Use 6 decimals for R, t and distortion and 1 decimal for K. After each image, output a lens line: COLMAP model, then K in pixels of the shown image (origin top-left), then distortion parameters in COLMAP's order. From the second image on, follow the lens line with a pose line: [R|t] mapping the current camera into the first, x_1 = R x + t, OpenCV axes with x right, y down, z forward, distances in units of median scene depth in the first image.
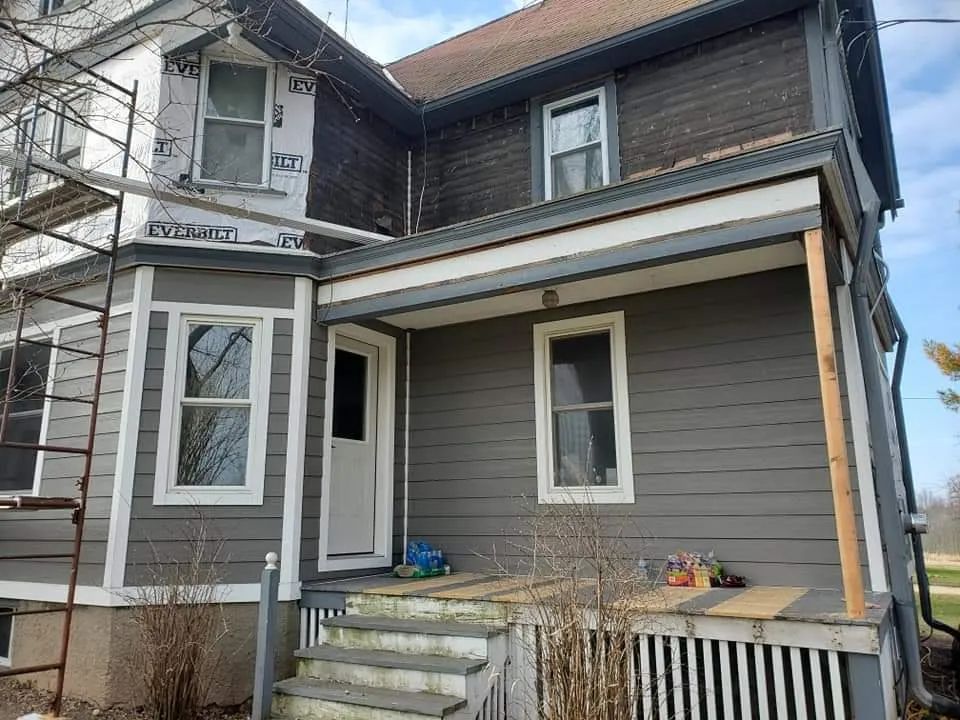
lens RADIAL K [[734.8, 0, 480.0], [0, 734.8, 360.0], [0, 0, 1]] dist [0.075706, -0.136157]
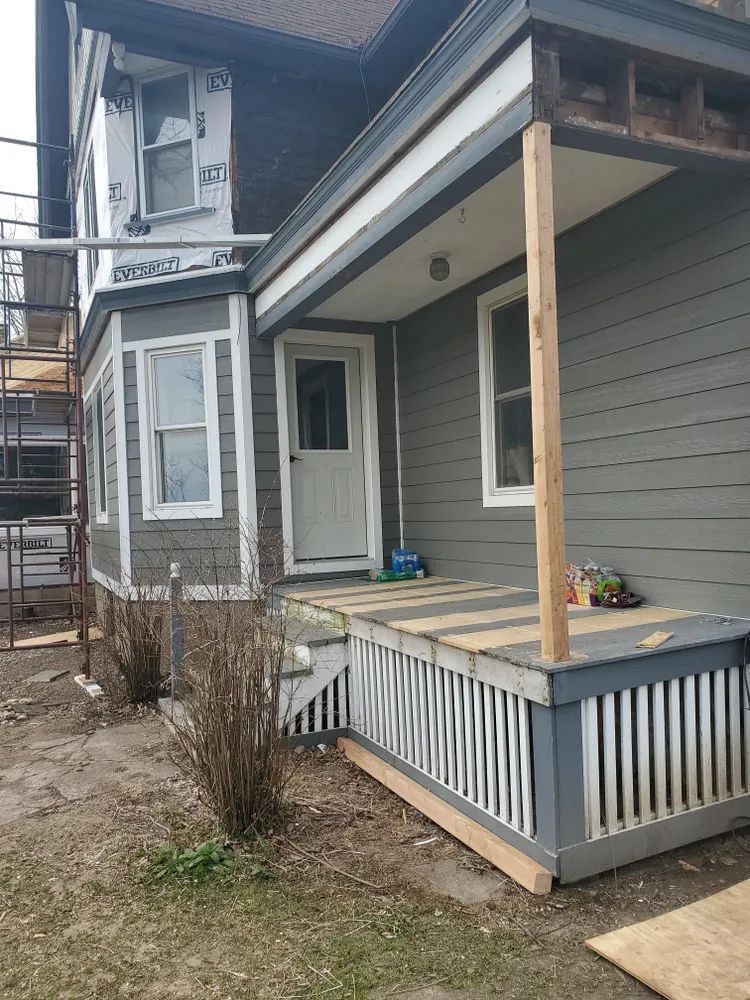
lens RADIAL K [[765.8, 0, 377.6], [0, 765.8, 532.1], [0, 0, 1]] dist [0.008171, 0.014008]
pose [[0.840570, -0.011944, -0.541571, 0.480670], [0.147029, 0.967257, 0.206871, 0.013537], [0.521368, -0.253516, 0.814804, 0.169432]]
